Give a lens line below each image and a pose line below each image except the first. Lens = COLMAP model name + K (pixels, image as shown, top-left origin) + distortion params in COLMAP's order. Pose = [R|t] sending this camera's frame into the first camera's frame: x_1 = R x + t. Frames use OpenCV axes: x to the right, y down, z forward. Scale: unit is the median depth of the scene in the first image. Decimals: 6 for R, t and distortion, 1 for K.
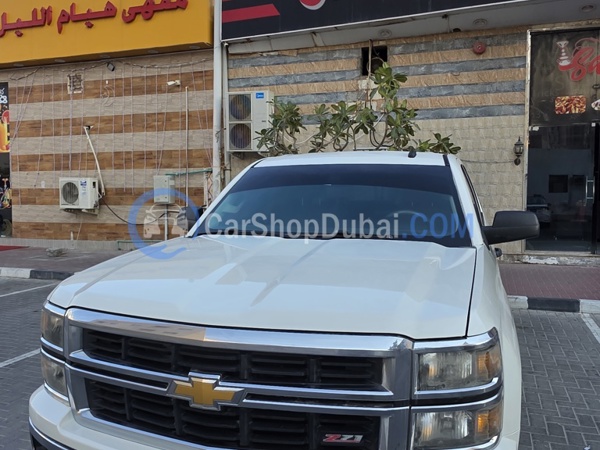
lens RADIAL K [[550.4, 0, 302.6], [0, 550.4, 223.3], [0, 0, 1]] dist [0.003636, 0.000000]
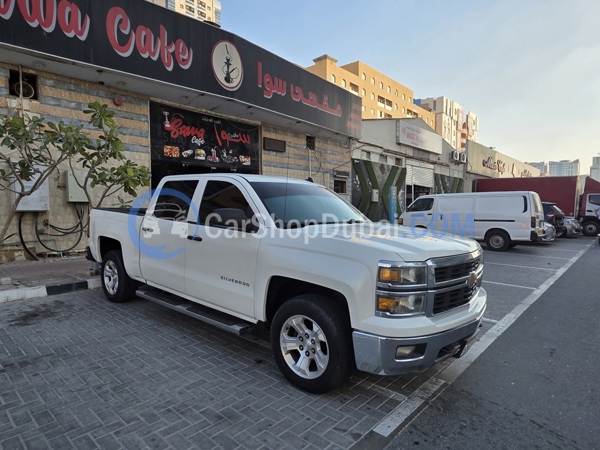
lens RADIAL K [[359.0, 0, 303.1], [0, 359.0, 227.7], [0, 0, 1]] dist [0.005058, -0.001405]
pose [[0.393554, -0.045404, 0.918179, -0.329064], [0.047917, 0.998435, 0.028835, 0.002594], [-0.918052, 0.032649, 0.395114, 0.191594]]
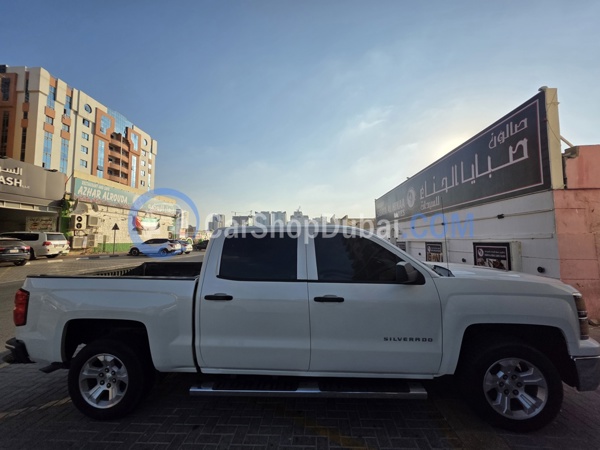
lens RADIAL K [[237.0, 0, 302.0], [0, 237.0, 223.4], [0, 0, 1]] dist [0.001288, -0.000080]
pose [[-0.229105, 0.084925, 0.969690, -0.243890], [0.105110, 0.992520, -0.062091, -0.035790], [-0.967710, 0.087698, -0.236318, 0.491715]]
